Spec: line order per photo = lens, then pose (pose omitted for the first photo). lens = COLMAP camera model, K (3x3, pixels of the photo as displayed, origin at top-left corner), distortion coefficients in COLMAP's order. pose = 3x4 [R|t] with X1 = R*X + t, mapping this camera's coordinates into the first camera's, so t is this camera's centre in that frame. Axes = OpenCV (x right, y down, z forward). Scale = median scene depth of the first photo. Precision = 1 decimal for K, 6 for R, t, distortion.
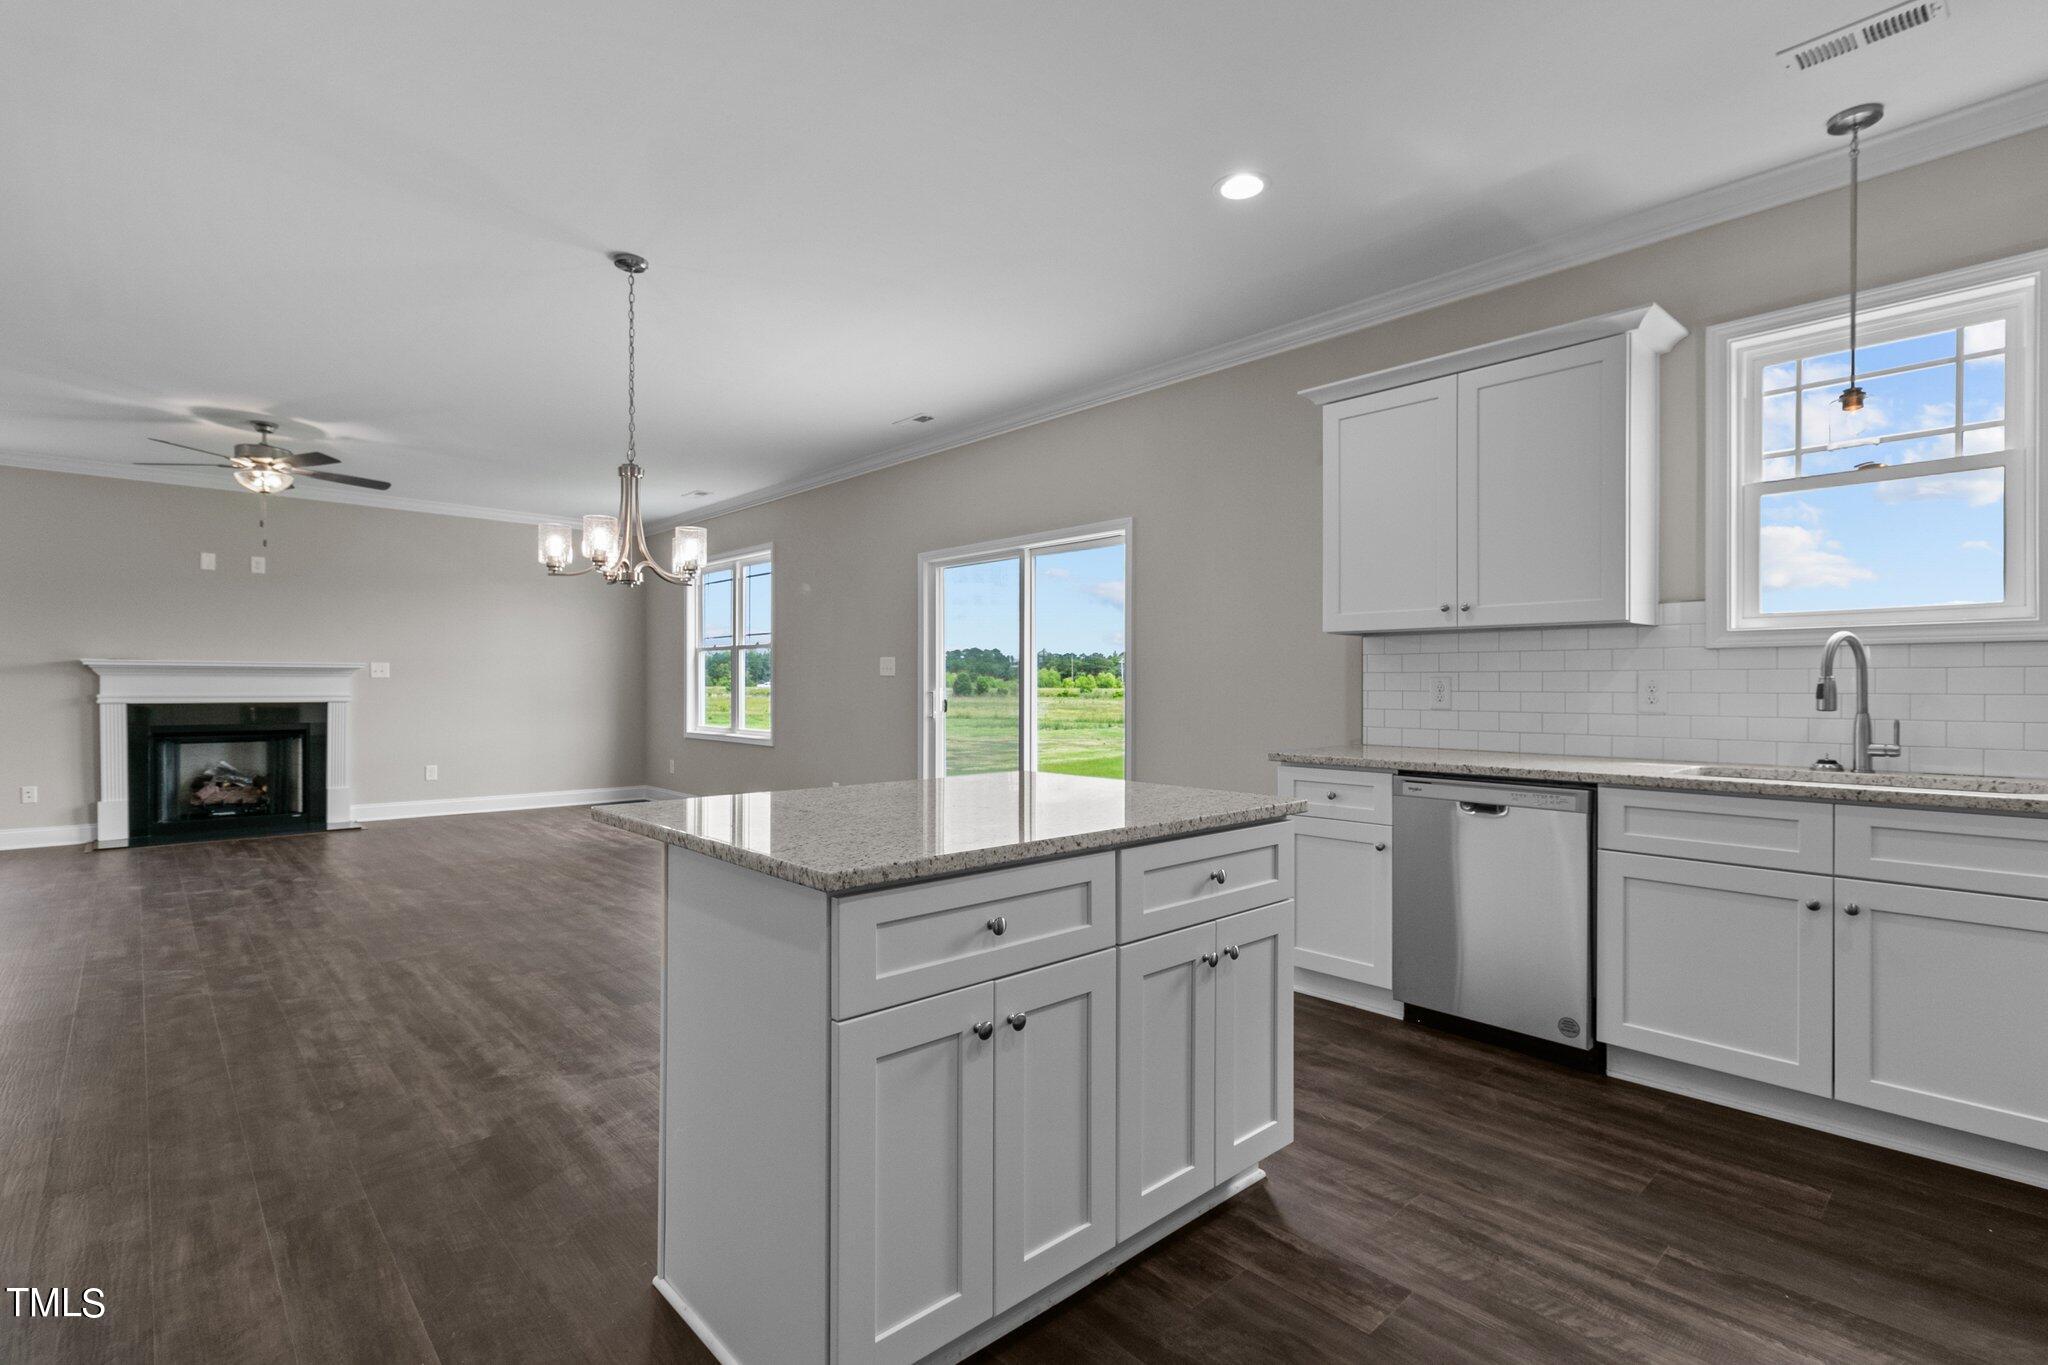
lens RADIAL K [[952.3, 0, 1019.1], [0, 952.3, 698.7], [0, 0, 1]] dist [0.003645, 0.000241]
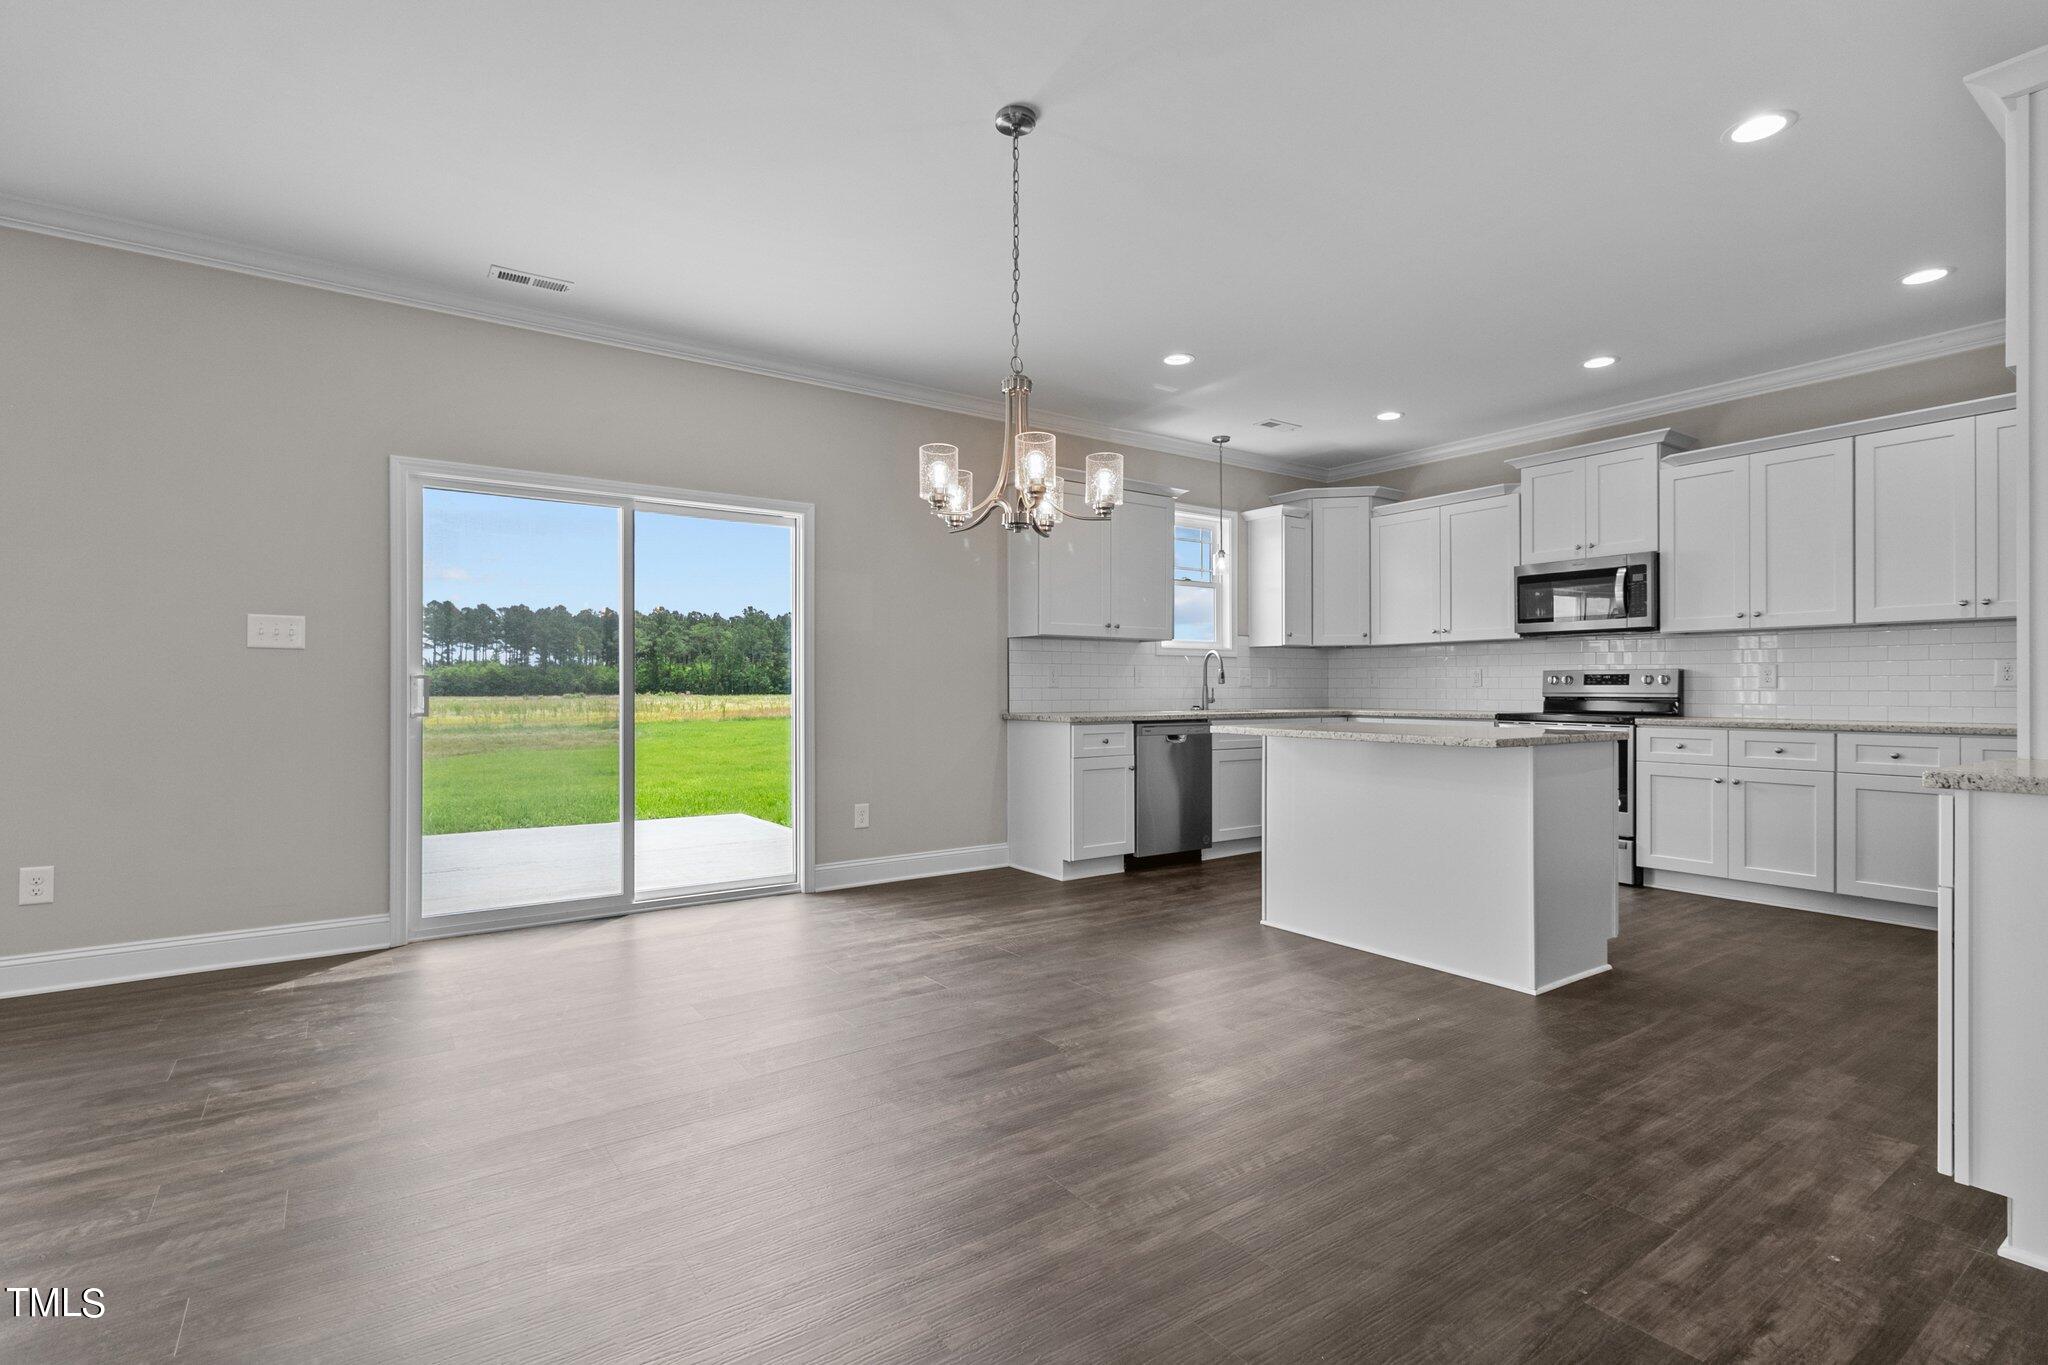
lens RADIAL K [[952.3, 0, 1012.9], [0, 952.3, 697.8], [0, 0, 1]] dist [0.003645, 0.000241]
pose [[0.135732, -0.014708, 0.990636, -0.858471], [0.011881, 0.999842, 0.013216, 0.005476], [-0.990674, 0.009976, 0.135885, 0.646784]]
